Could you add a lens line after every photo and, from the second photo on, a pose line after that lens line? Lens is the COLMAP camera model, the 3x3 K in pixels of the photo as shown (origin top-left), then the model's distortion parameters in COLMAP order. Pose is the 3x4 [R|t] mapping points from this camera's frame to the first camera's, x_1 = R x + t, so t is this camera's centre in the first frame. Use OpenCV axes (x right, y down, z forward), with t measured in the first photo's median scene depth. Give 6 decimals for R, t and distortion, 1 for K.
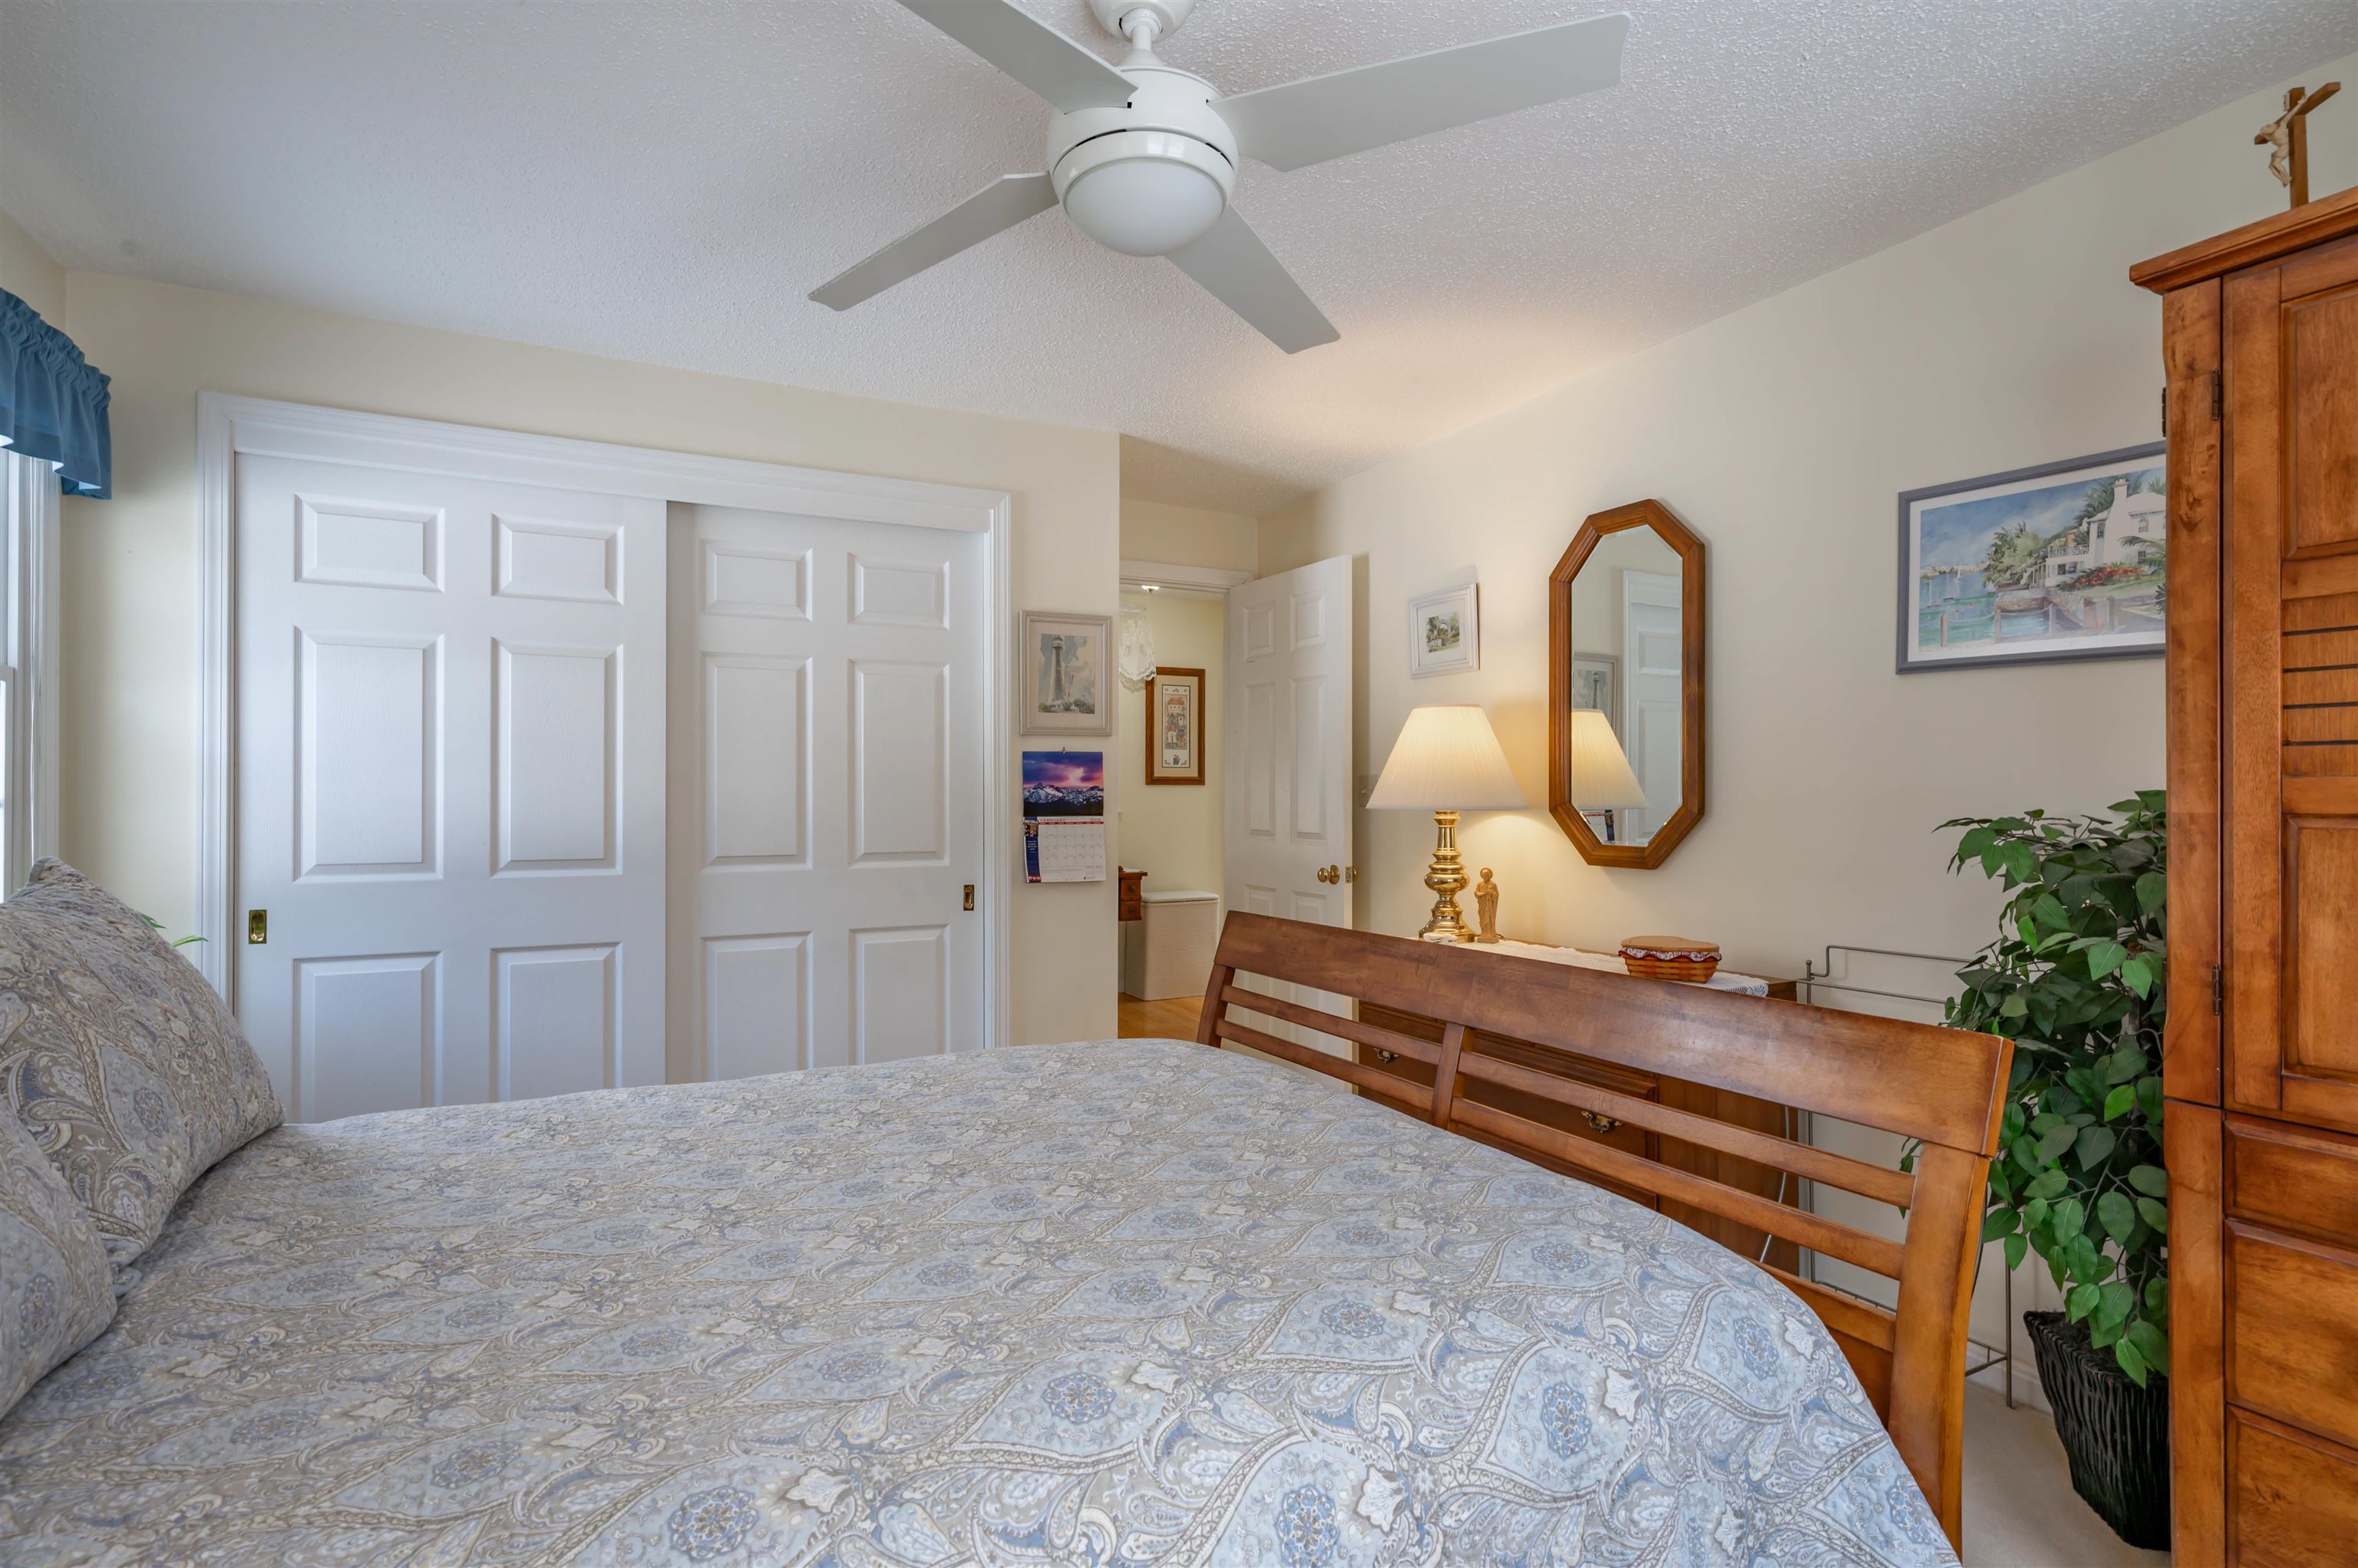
lens RADIAL K [[1141.0, 0, 1168.0], [0, 1141.0, 792.7], [0, 0, 1]] dist [-0.003703, 0.005714]
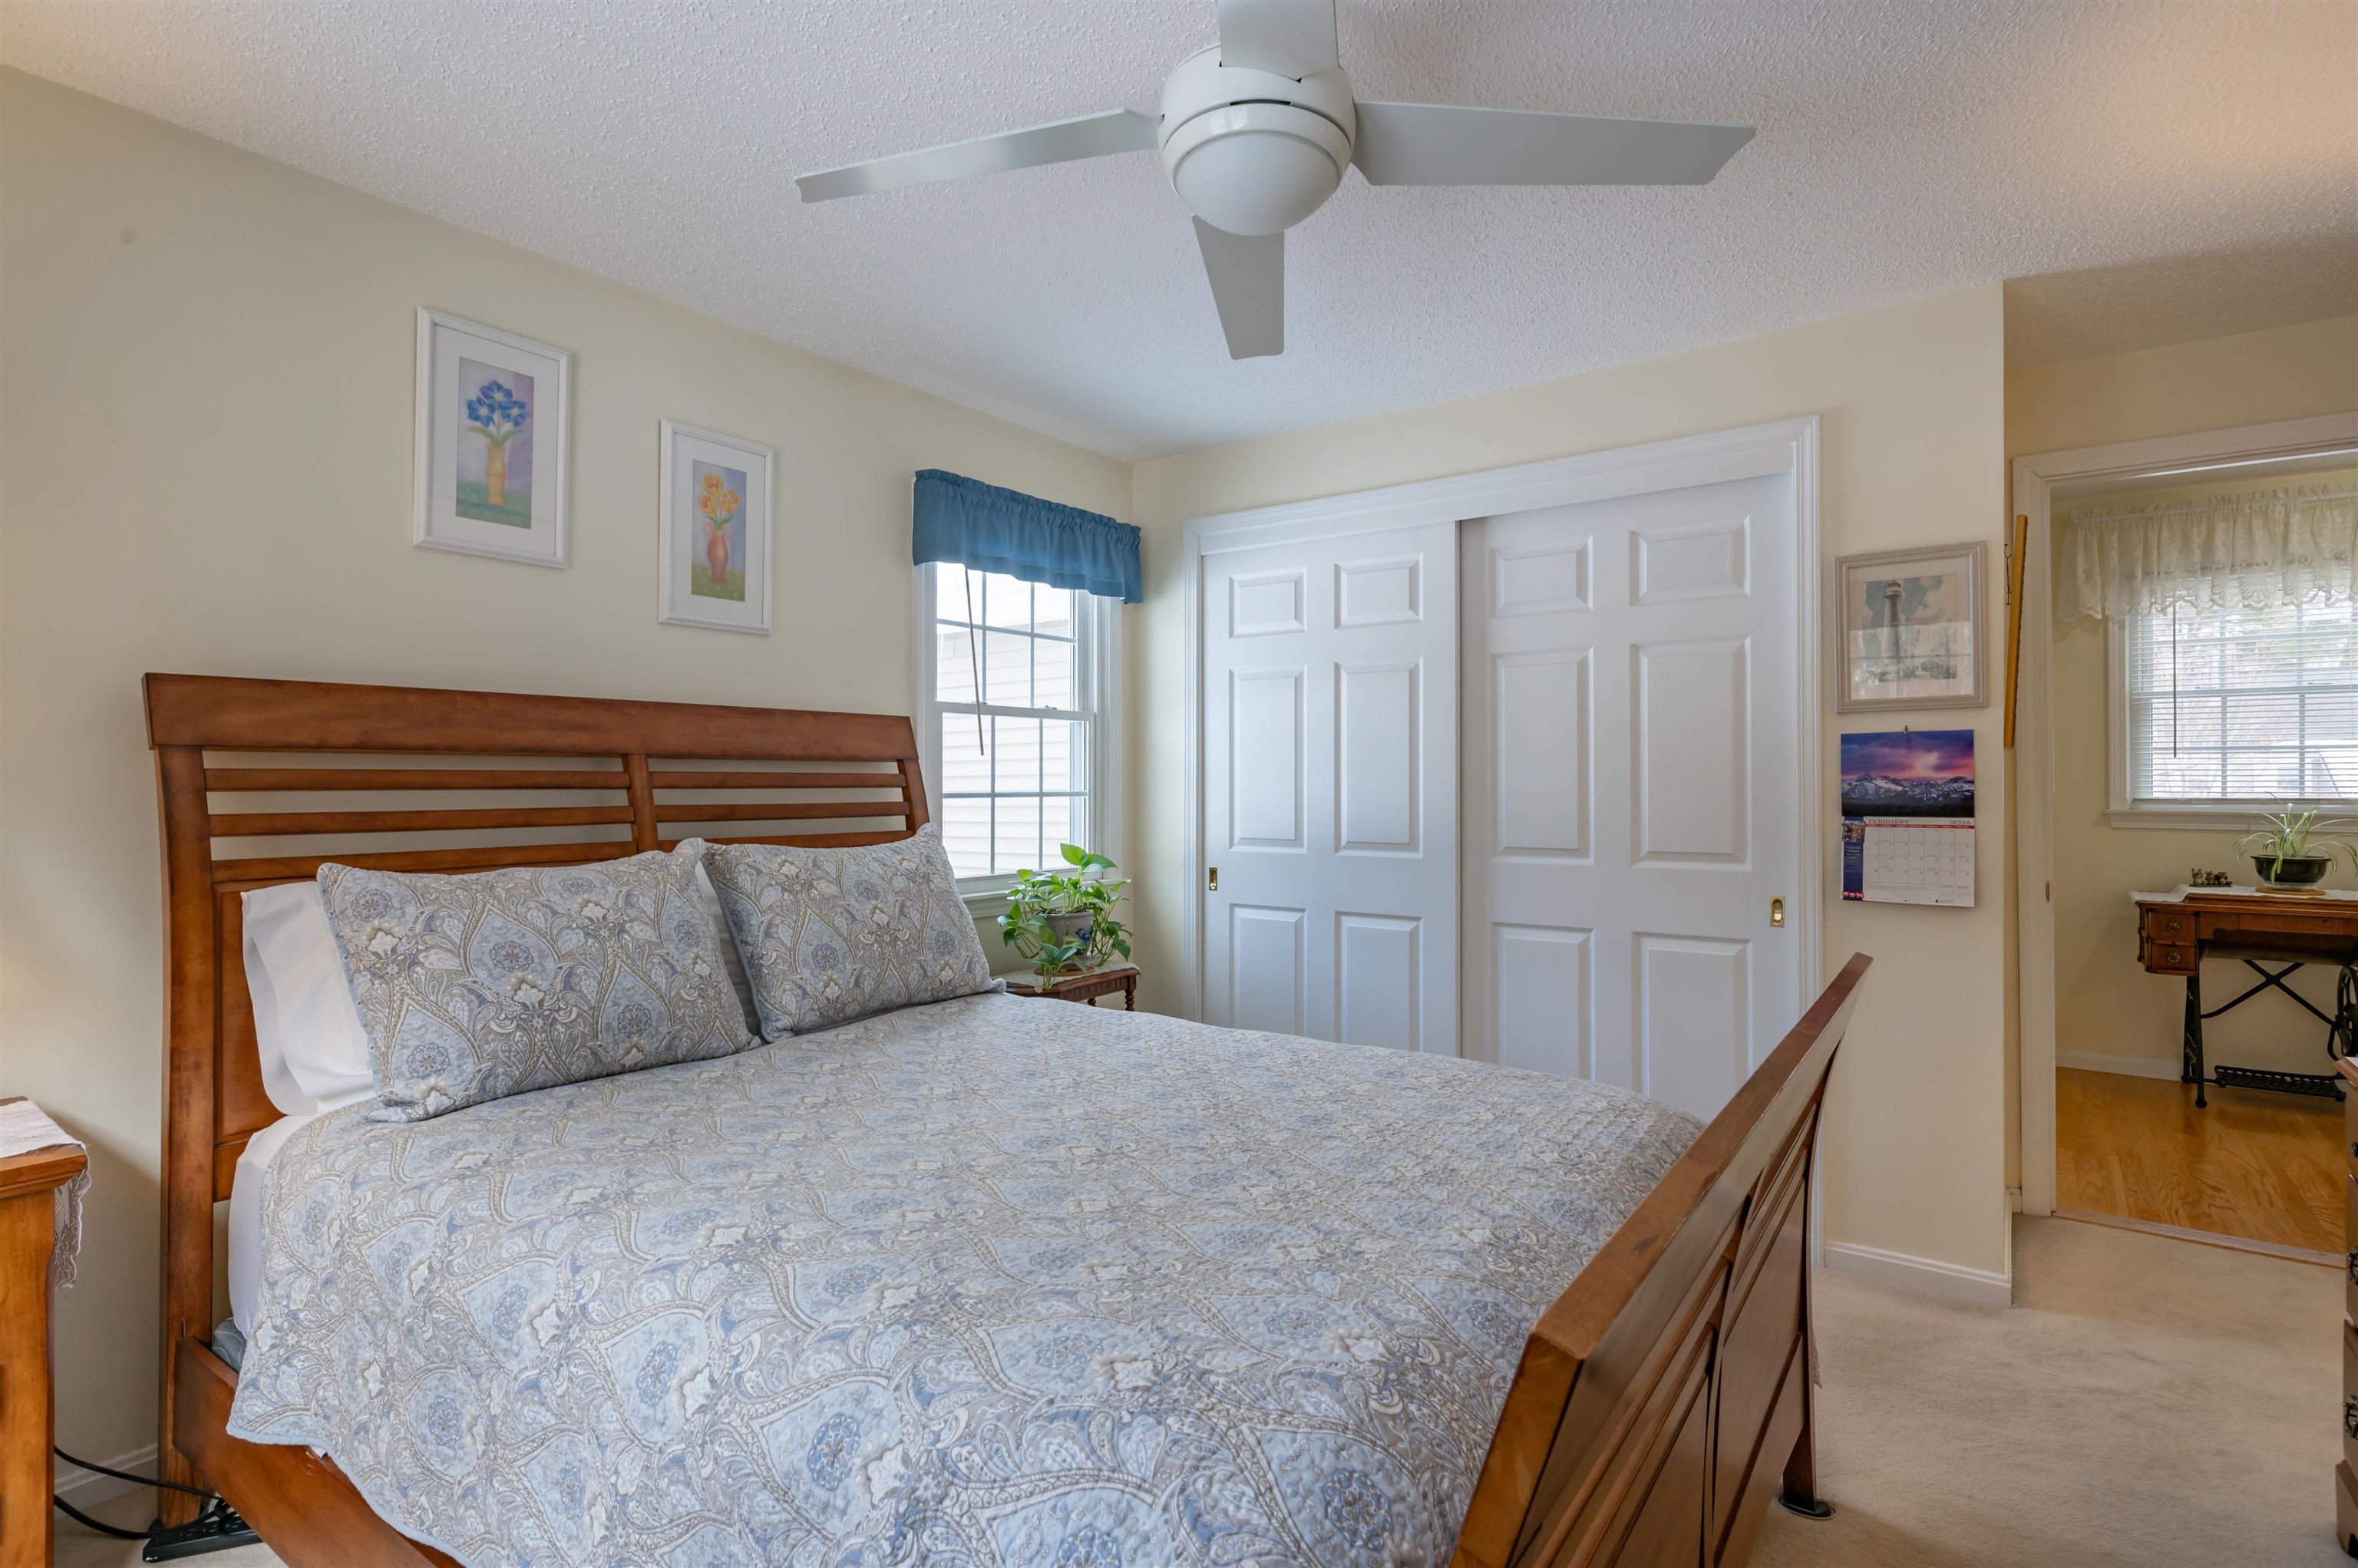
lens RADIAL K [[1141.0, 0, 1172.7], [0, 1141.0, 775.6], [0, 0, 1]] dist [-0.003703, 0.005714]
pose [[0.457954, -0.008171, -0.888938, 0.433902], [0.001113, 0.999962, -0.008618, -0.001112], [0.888975, 0.002957, 0.457946, 0.267006]]
